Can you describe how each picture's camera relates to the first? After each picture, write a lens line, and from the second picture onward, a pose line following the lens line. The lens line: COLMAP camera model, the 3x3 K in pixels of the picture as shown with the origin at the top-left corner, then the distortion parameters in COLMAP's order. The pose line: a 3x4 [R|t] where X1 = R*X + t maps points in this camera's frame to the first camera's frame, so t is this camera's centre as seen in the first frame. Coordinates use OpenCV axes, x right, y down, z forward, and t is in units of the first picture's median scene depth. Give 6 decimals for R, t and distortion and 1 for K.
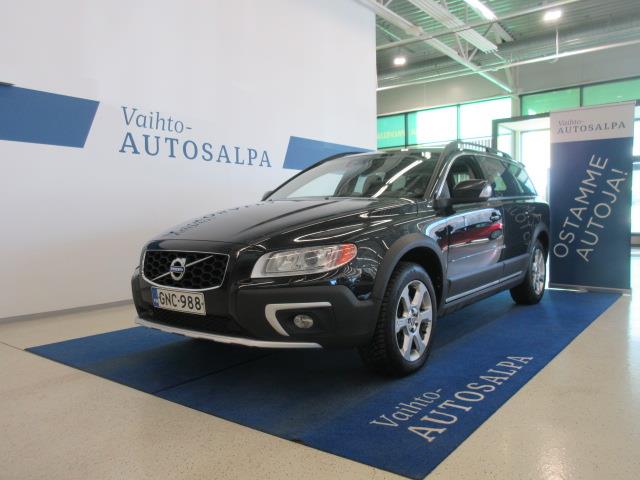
lens RADIAL K [[512.6, 0, 320.0], [0, 512.6, 240.0], [0, 0, 1]] dist [-0.001536, 0.002687]
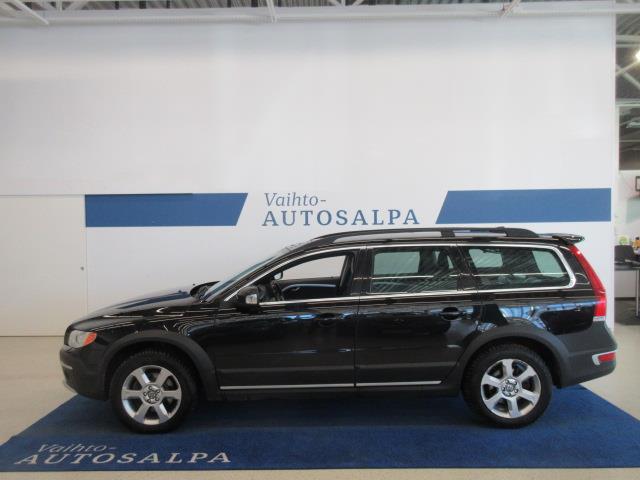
lens RADIAL K [[492.7, 0, 321.5], [0, 492.7, 252.0], [0, 0, 1]] dist [0.005329, -0.006195]
pose [[0.602777, 0.044873, -0.796647, 0.917810], [-0.032787, 0.998967, 0.031462, -0.171232], [0.797236, 0.007155, 0.603625, 0.359447]]
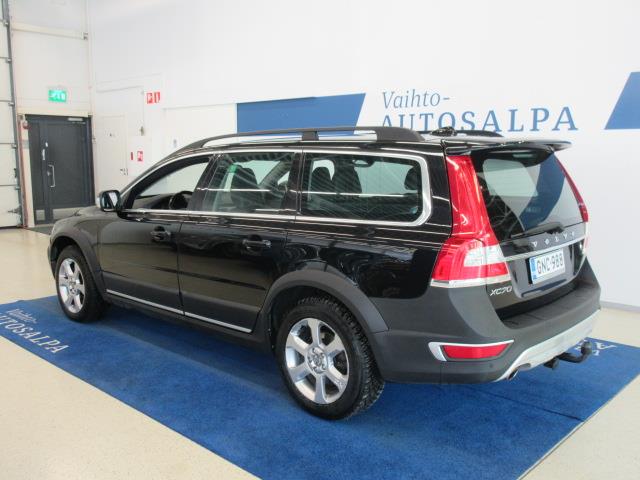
lens RADIAL K [[606.8, 0, 320.0], [0, 606.8, 240.0], [0, 0, 1]] dist [0.007003, -0.016336]
pose [[-0.095149, 0.160711, -0.982405, 1.127979], [-0.044491, 0.985209, 0.165478, -0.182403], [0.994468, 0.059454, -0.086591, 1.158717]]
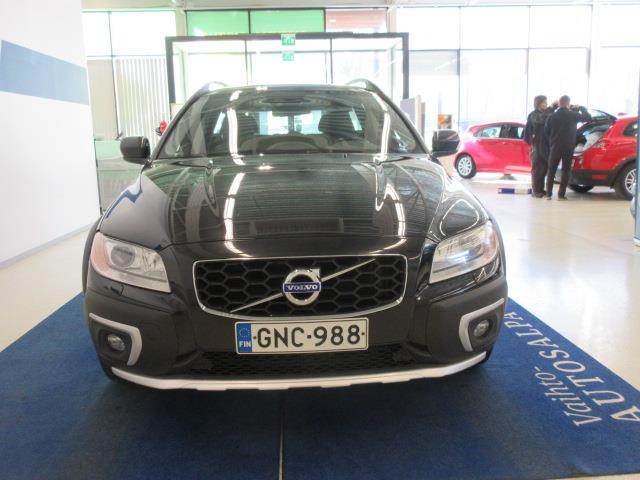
lens RADIAL K [[583.1, 0, 320.0], [0, 583.1, 240.0], [0, 0, 1]] dist [-0.010681, -0.011900]
pose [[0.762154, -0.114088, 0.637264, -0.403942], [0.040098, 0.990779, 0.129421, -0.051055], [-0.646153, -0.073086, 0.759700, 0.264772]]
